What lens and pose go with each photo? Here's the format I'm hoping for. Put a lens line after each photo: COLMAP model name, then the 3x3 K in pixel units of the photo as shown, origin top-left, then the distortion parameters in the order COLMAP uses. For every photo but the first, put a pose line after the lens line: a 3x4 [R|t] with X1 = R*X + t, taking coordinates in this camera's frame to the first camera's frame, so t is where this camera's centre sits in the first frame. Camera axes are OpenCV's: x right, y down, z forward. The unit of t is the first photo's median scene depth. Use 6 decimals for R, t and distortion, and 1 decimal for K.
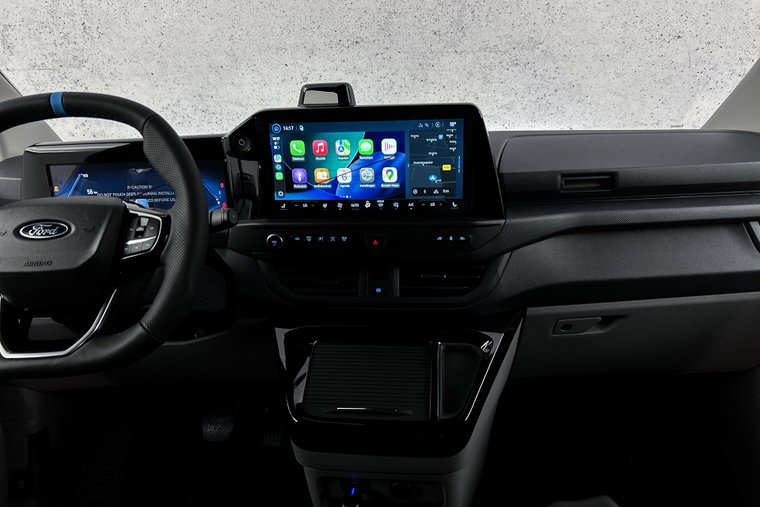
lens RADIAL K [[579.1, 0, 382.0], [0, 579.1, 258.7], [0, 0, 1]] dist [0.048063, -0.048050]
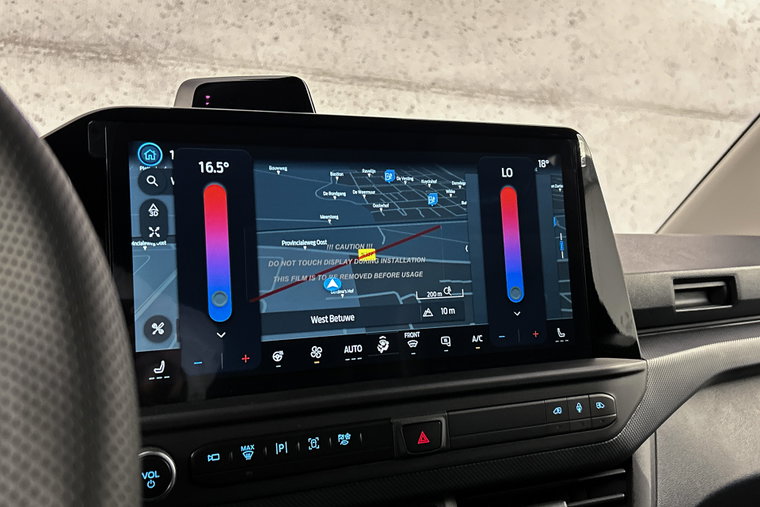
lens RADIAL K [[742.7, 0, 378.9], [0, 742.7, 237.1], [0, 0, 1]] dist [0.041454, 0.000000]
pose [[0.872050, 0.019223, 0.489039, -0.281998], [0.155662, 0.936446, -0.314385, -0.001841], [-0.464002, 0.350284, 0.813636, 0.553720]]
